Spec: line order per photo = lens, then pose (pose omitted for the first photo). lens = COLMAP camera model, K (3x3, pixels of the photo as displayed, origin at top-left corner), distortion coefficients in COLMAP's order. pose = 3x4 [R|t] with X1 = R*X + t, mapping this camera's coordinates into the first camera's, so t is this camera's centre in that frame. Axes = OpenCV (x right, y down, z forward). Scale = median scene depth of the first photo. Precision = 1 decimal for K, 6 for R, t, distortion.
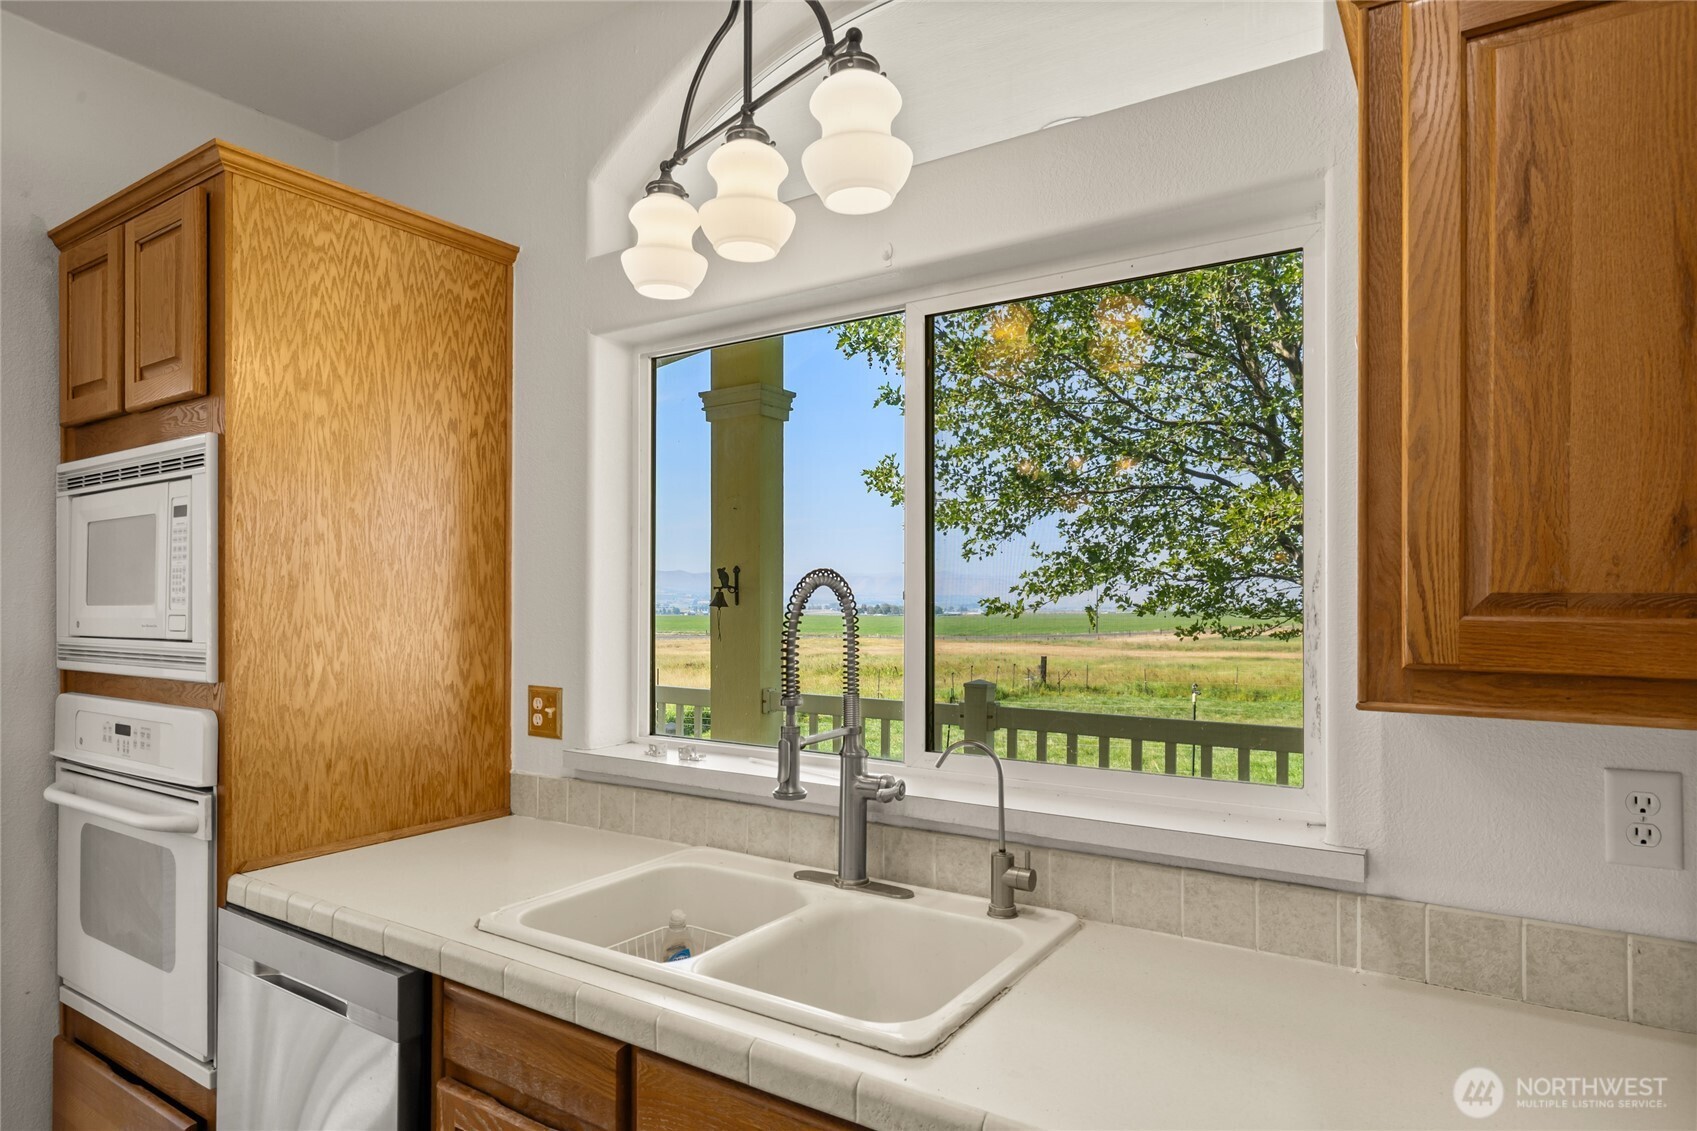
lens RADIAL K [[960.1, 0, 864.2], [0, 960.1, 603.0], [0, 0, 1]] dist [0.003423, 0.000202]
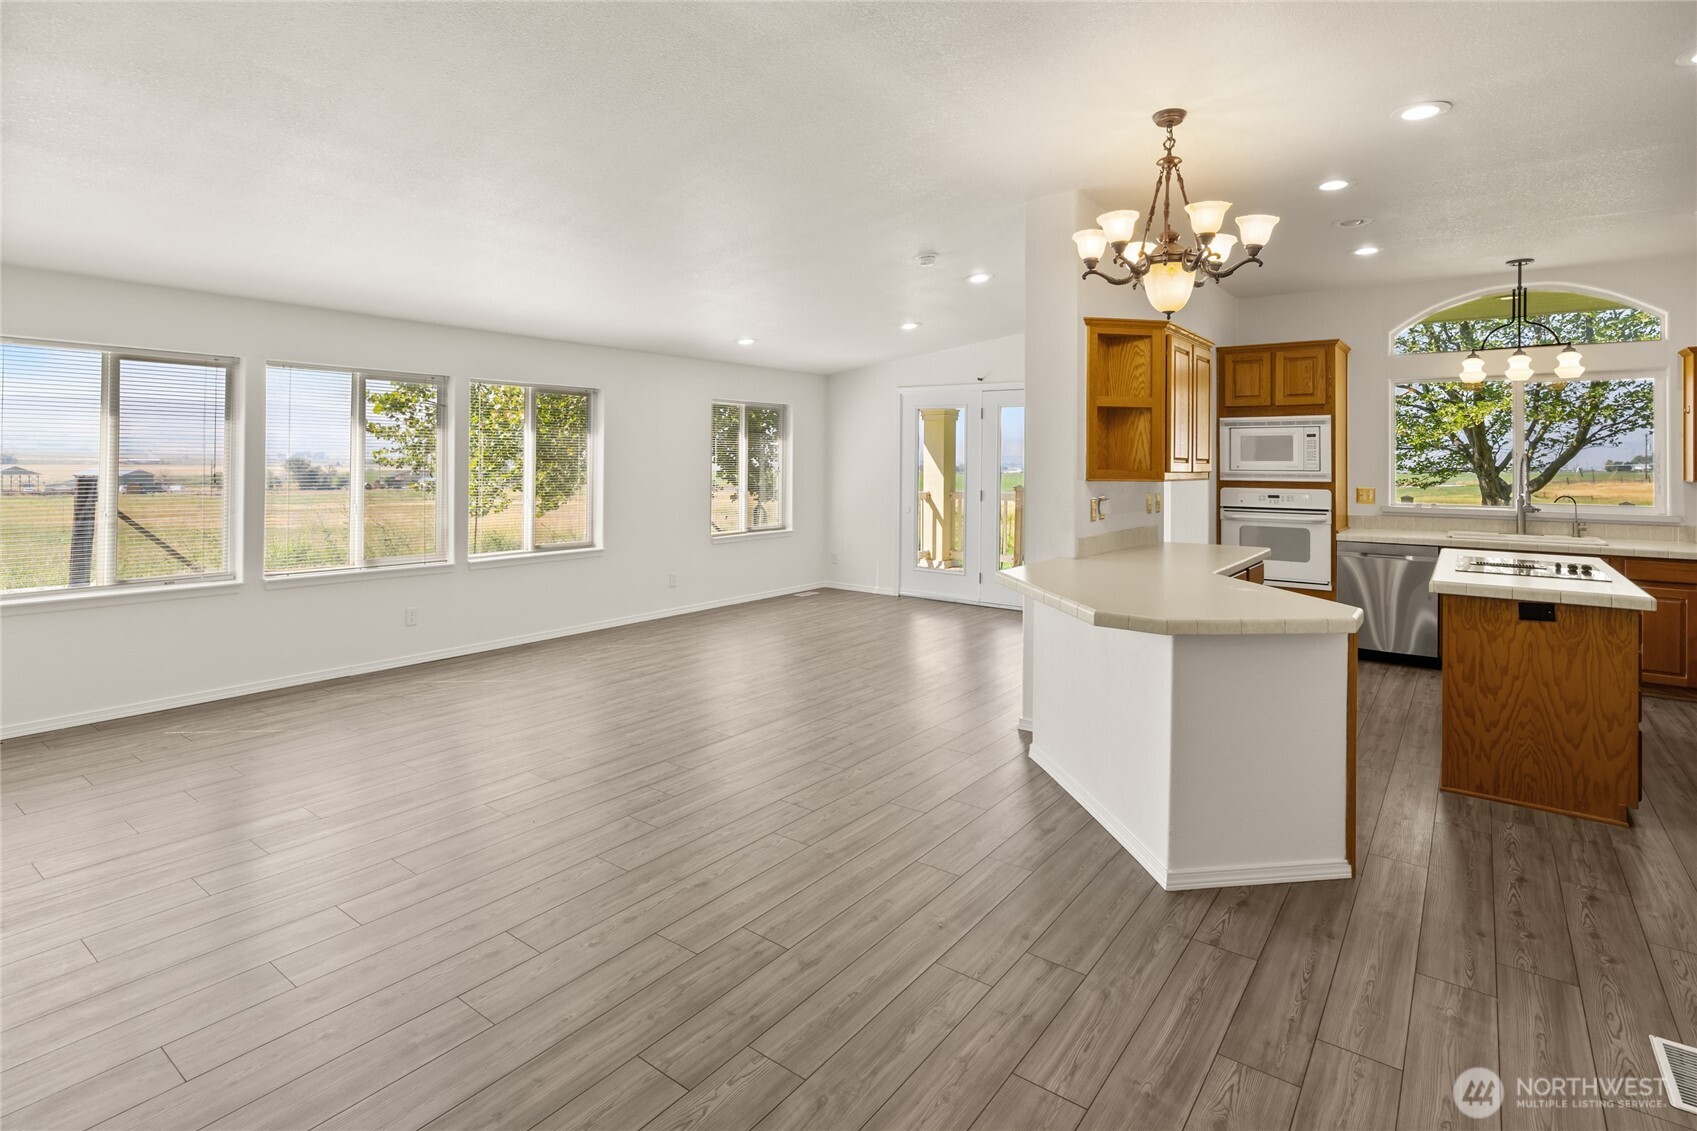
lens RADIAL K [[842.1, 0, 855.1], [0, 842.1, 448.3], [0, 0, 1]] dist [-0.004464, 0.000944]
pose [[0.998618, 0.007879, -0.051956, -2.347747], [-0.008758, 0.999822, -0.016709, 0.022342], [0.051815, 0.017141, 0.998510, -2.354692]]
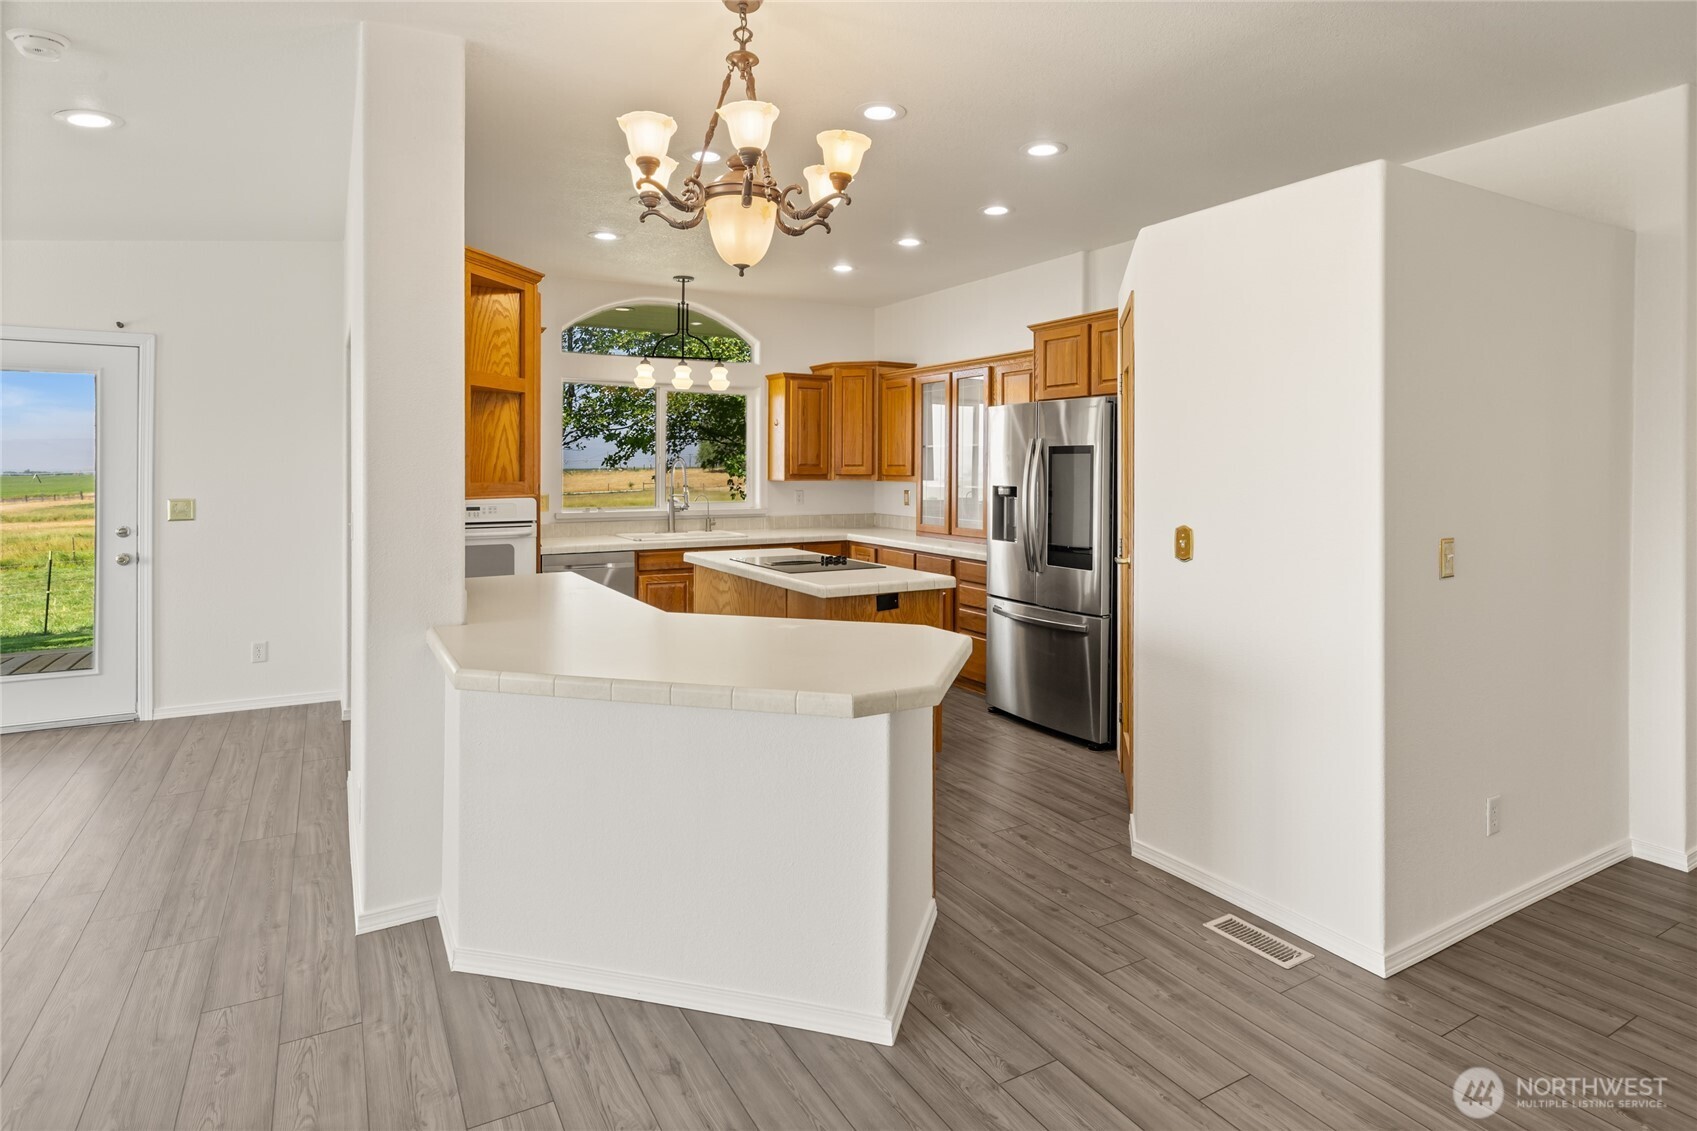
lens RADIAL K [[900.7, 0, 845.4], [0, 900.7, 469.2], [0, 0, 1]] dist [-0.001761, 0.002977]
pose [[0.450041, -0.002289, 0.893005, -2.945421], [0.001707, 0.999997, 0.001703, 0.010976], [-0.893006, 0.000758, 0.450043, -1.329702]]
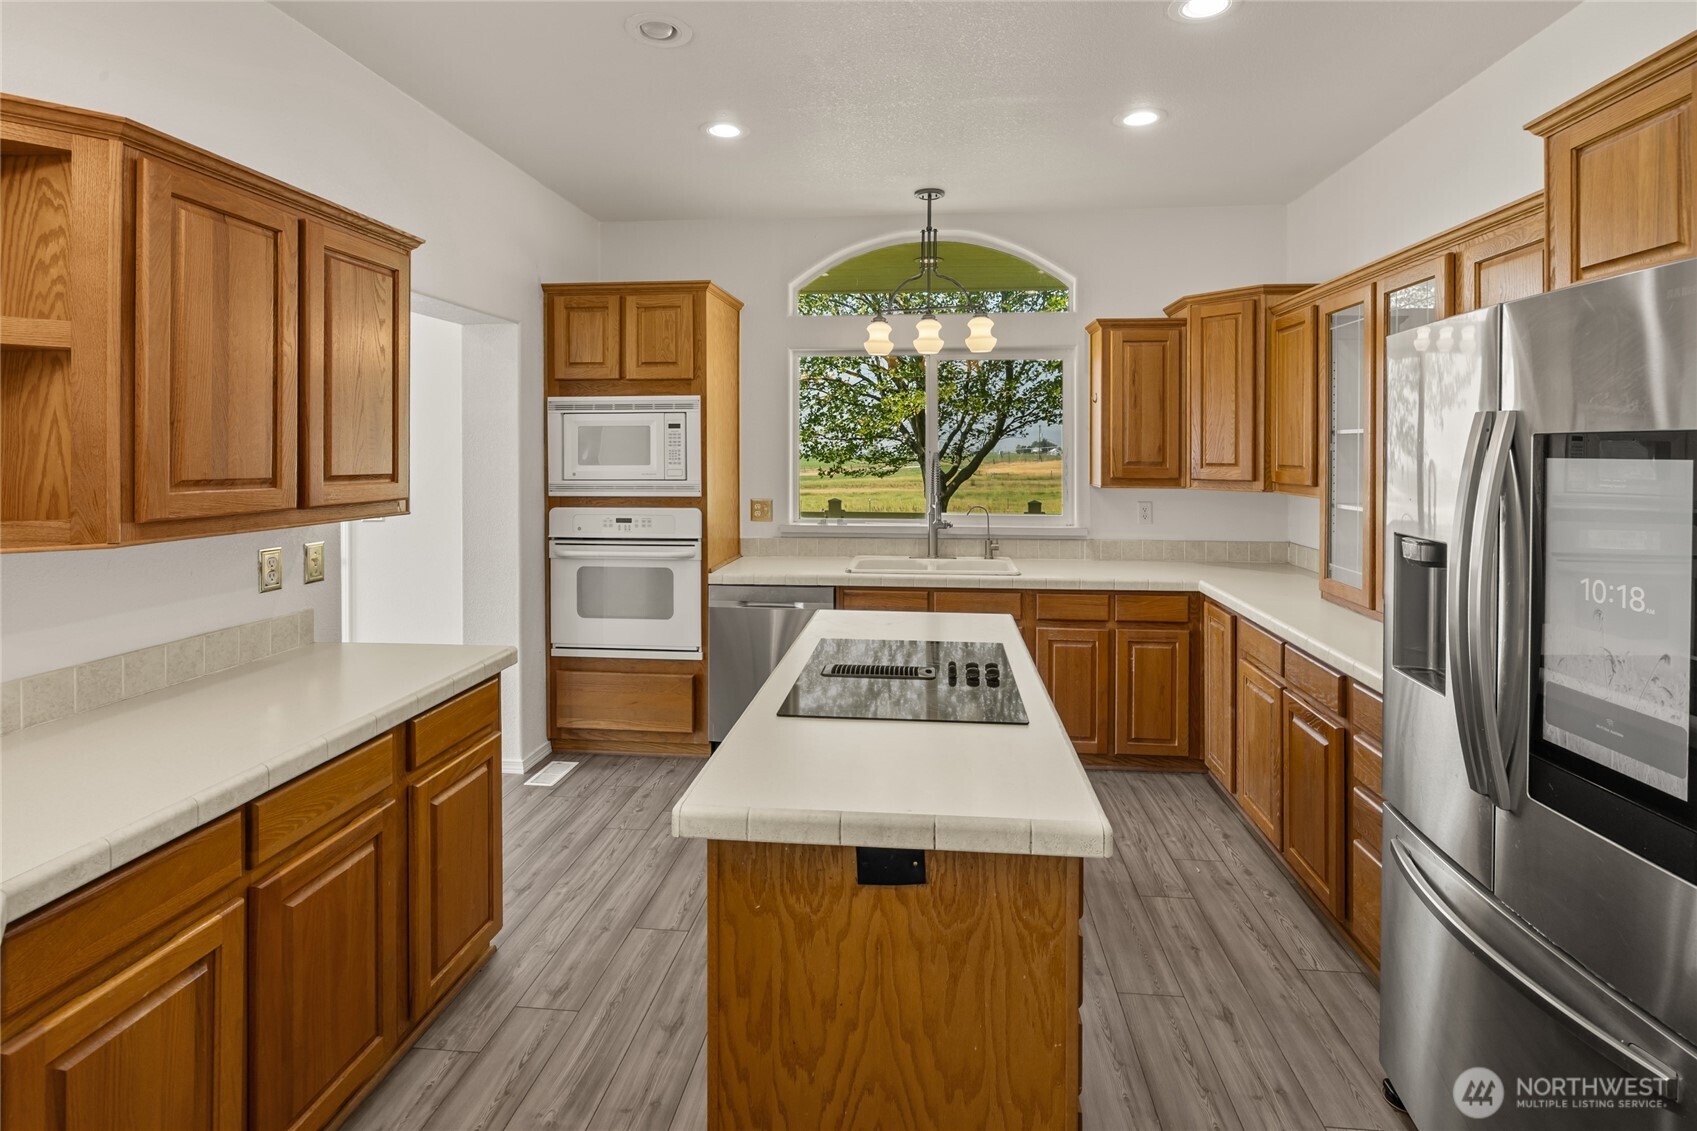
lens RADIAL K [[842.1, 0, 851.6], [0, 842.1, 445.5], [0, 0, 1]] dist [-0.004464, 0.000944]
pose [[0.885050, 0.002691, 0.465489, -1.335794], [0.000786, 0.999973, -0.007275, -0.032403], [-0.465496, 0.006805, 0.885024, -1.091872]]
